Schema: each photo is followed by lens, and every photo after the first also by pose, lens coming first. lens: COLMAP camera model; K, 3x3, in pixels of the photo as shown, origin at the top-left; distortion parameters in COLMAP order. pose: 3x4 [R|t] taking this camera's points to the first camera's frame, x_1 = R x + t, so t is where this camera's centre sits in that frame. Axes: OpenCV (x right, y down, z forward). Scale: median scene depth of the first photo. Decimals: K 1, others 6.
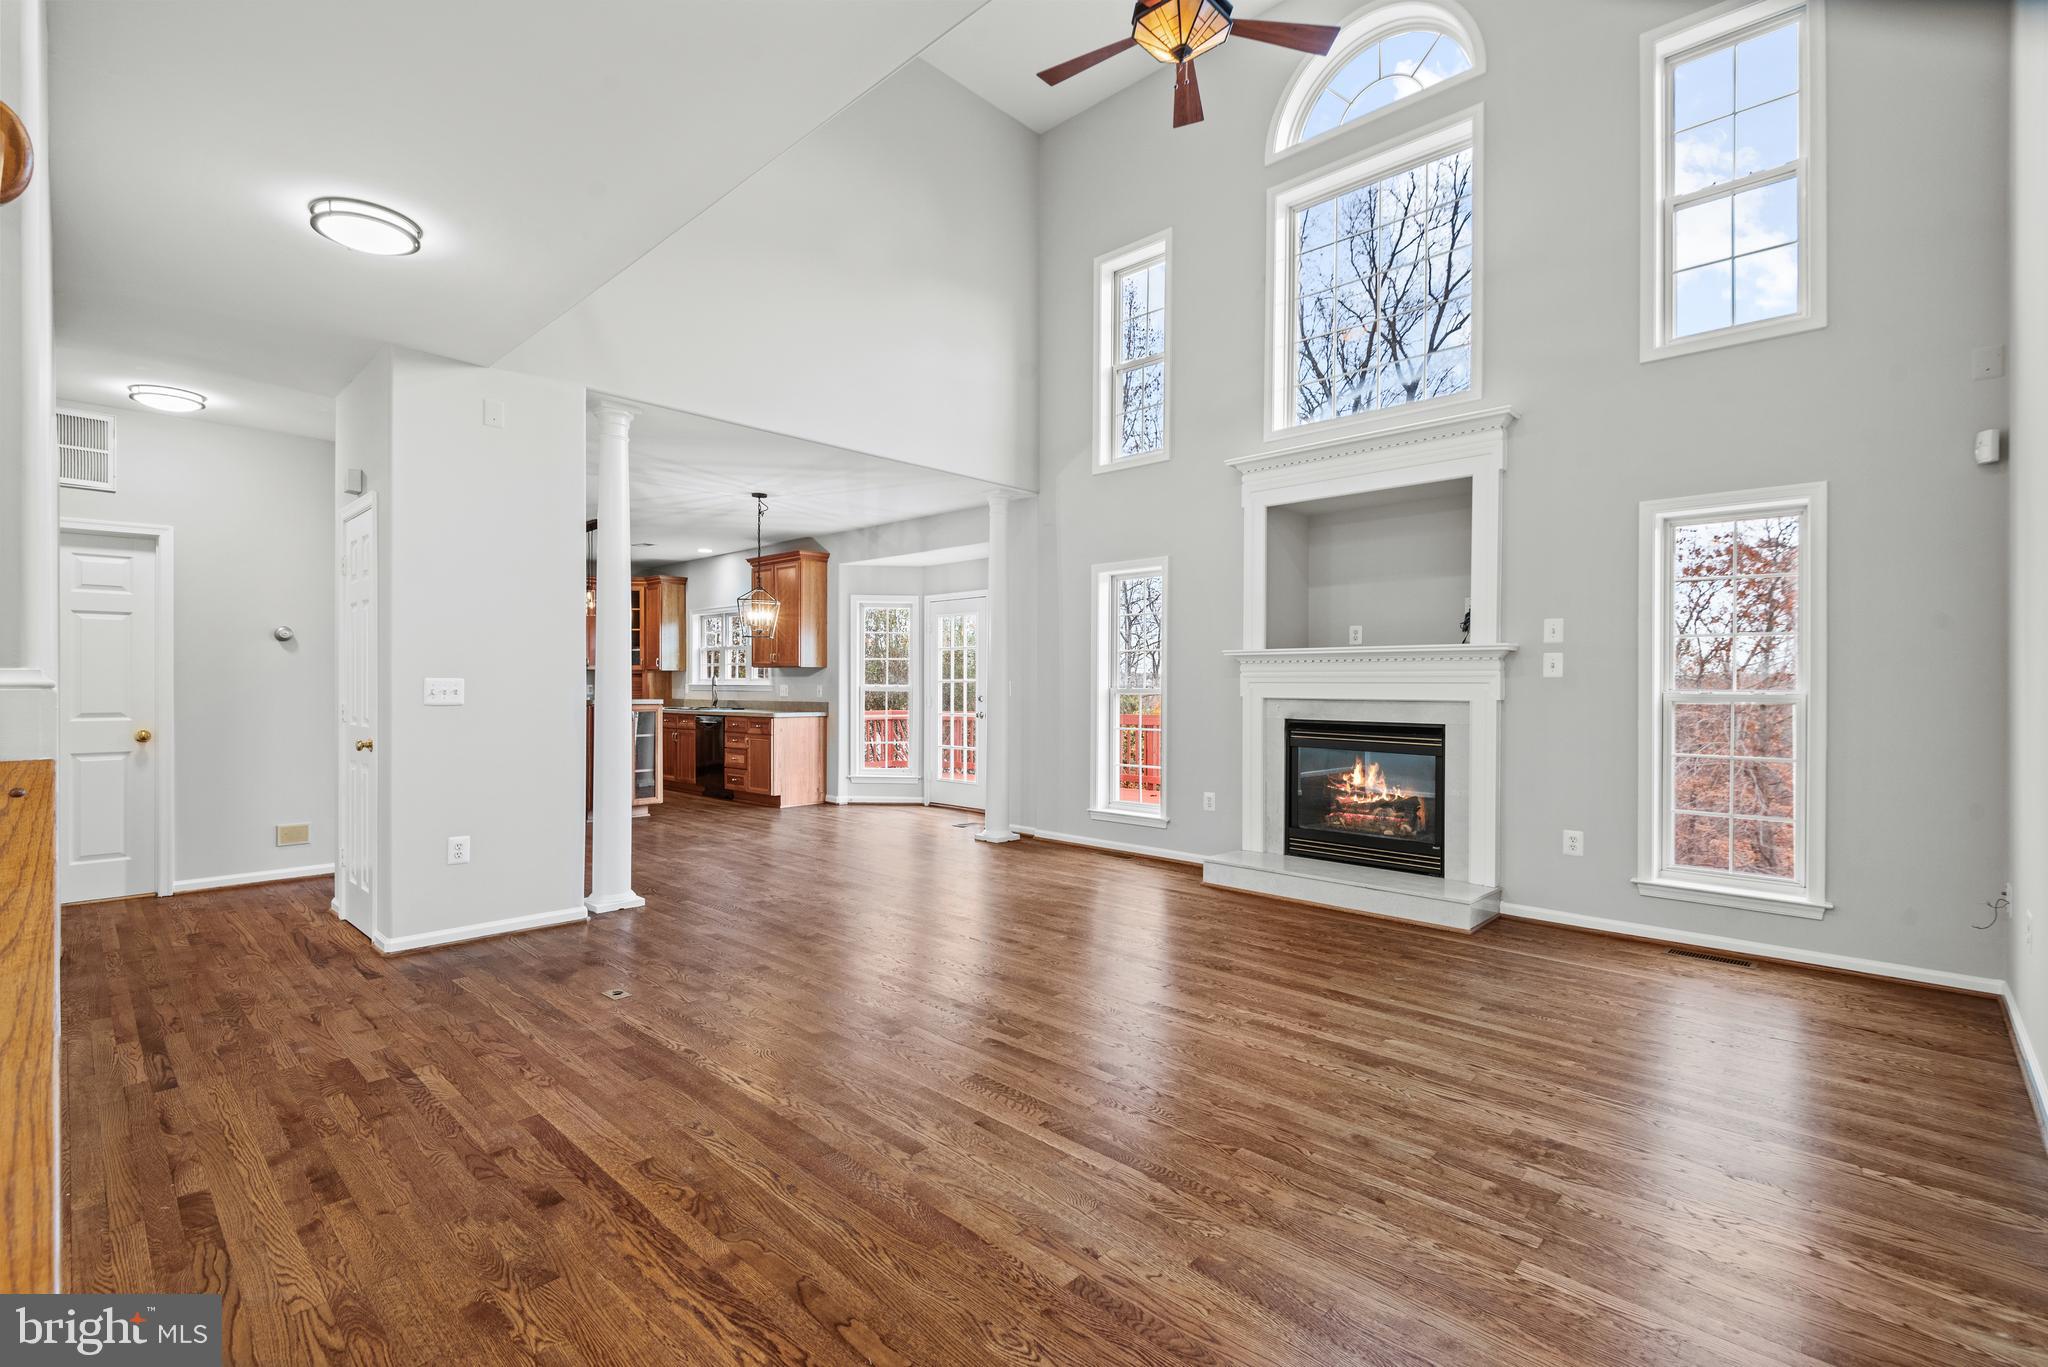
lens RADIAL K [[916.9, 0, 1010.6], [0, 916.9, 681.9], [0, 0, 1]] dist [0.018927, -0.010840]
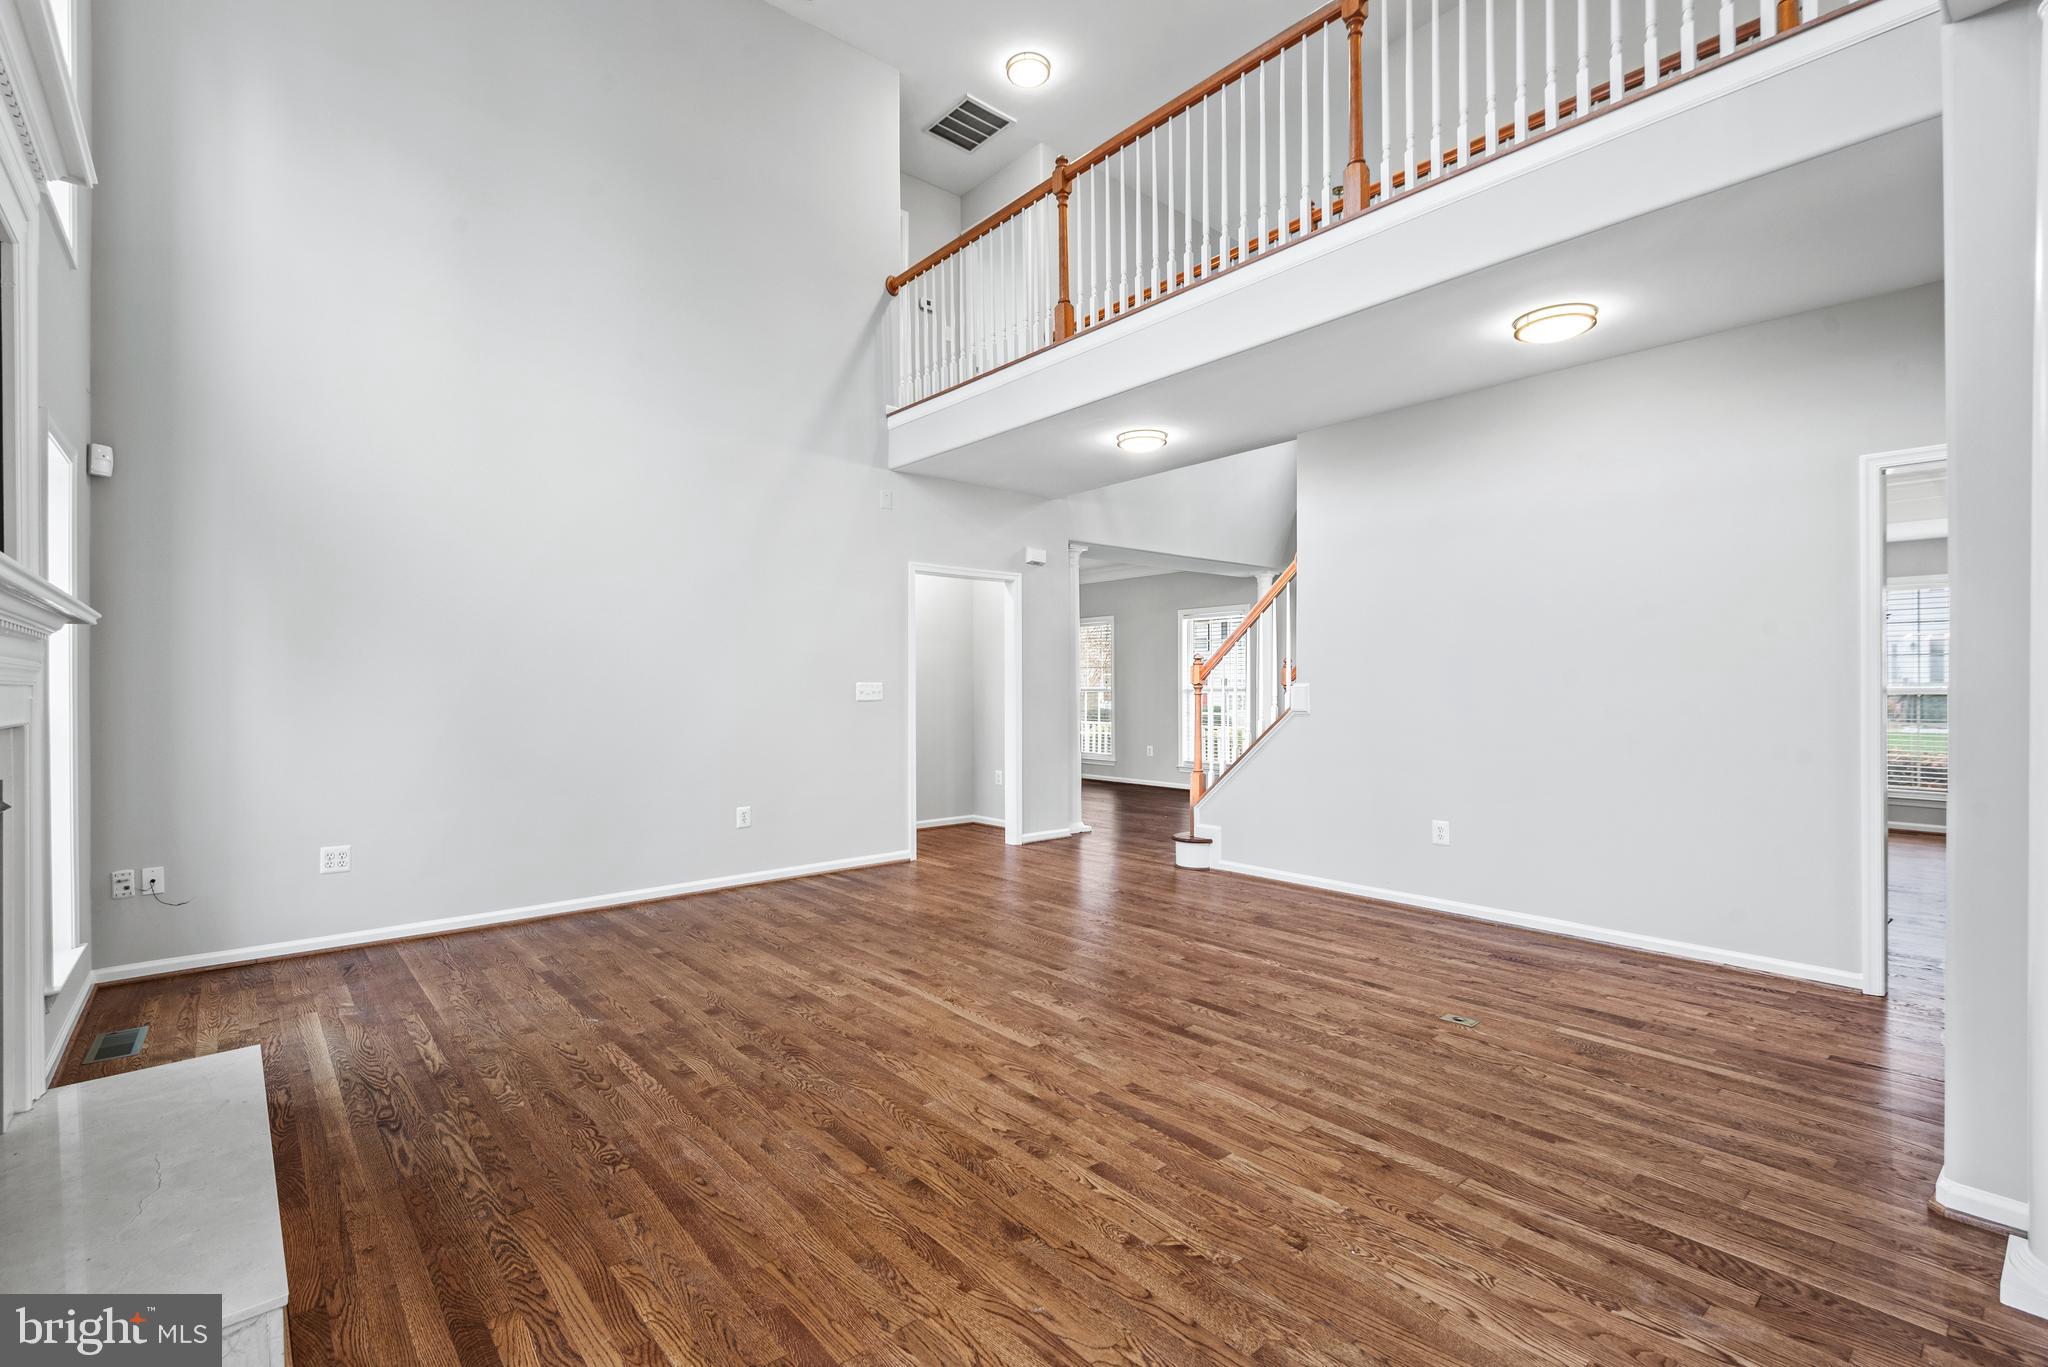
lens RADIAL K [[916.9, 0, 1023.9], [0, 916.9, 683.3], [0, 0, 1]] dist [0.018927, -0.010840]
pose [[-0.996548, 0.000995, 0.083014, -0.042145], [0.000232, 0.999958, -0.009203, 0.004599], [-0.083020, -0.009152, -0.996506, 1.230421]]
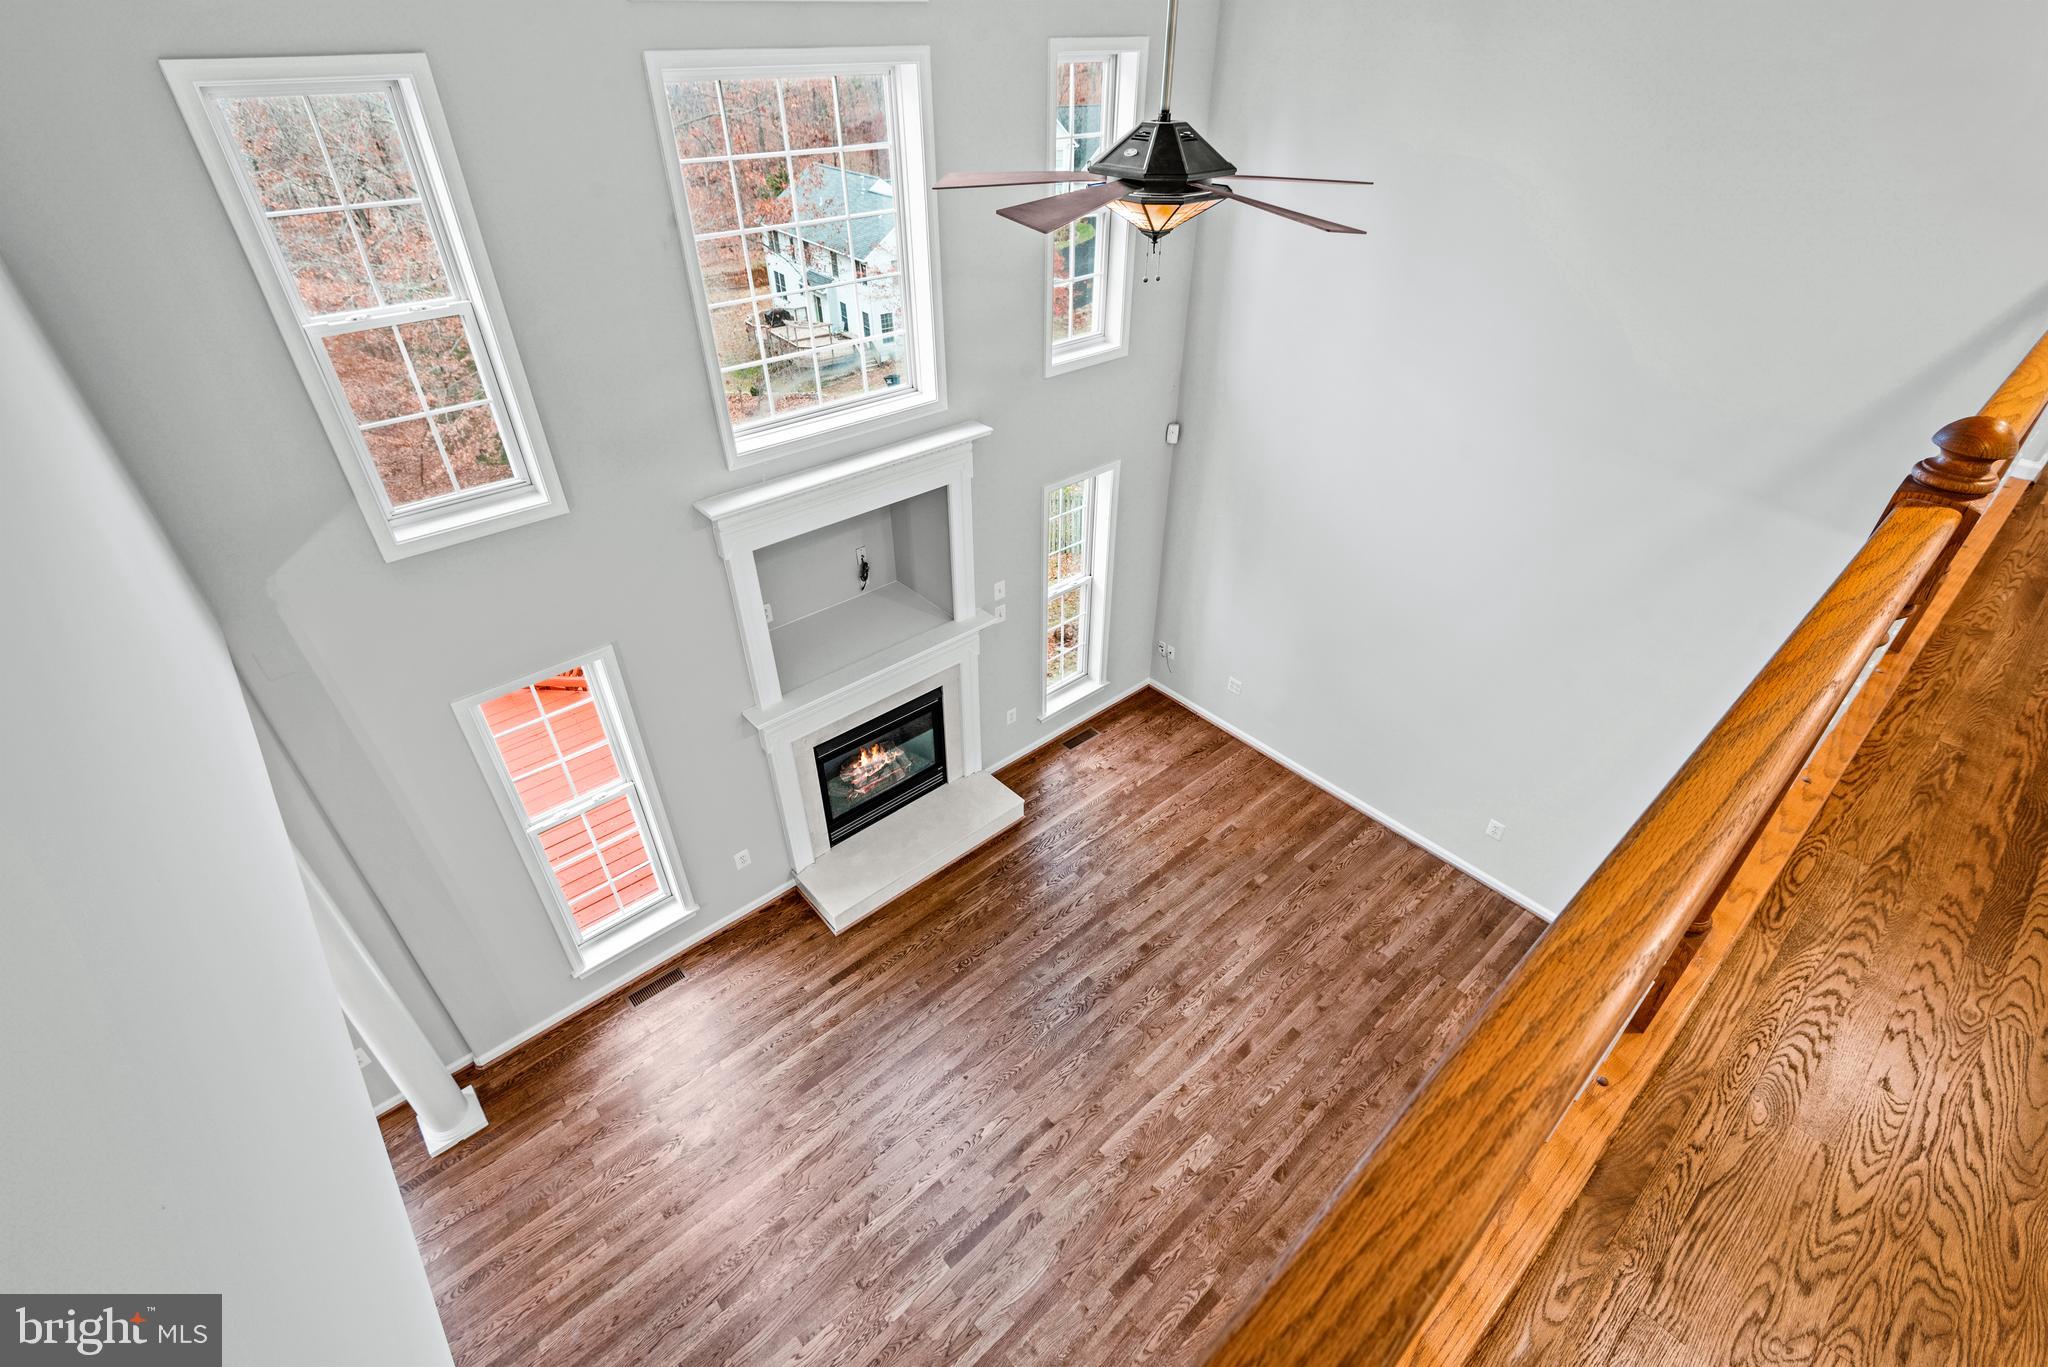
lens RADIAL K [[916.9, 0, 1017.1], [0, 916.9, 685.0], [0, 0, 1]] dist [0.018927, -0.010840]
pose [[0.078792, -0.593002, 0.801337, -0.399527], [-0.001555, 0.803762, 0.594949, -0.570037], [-0.996890, -0.048124, 0.062408, 0.731391]]
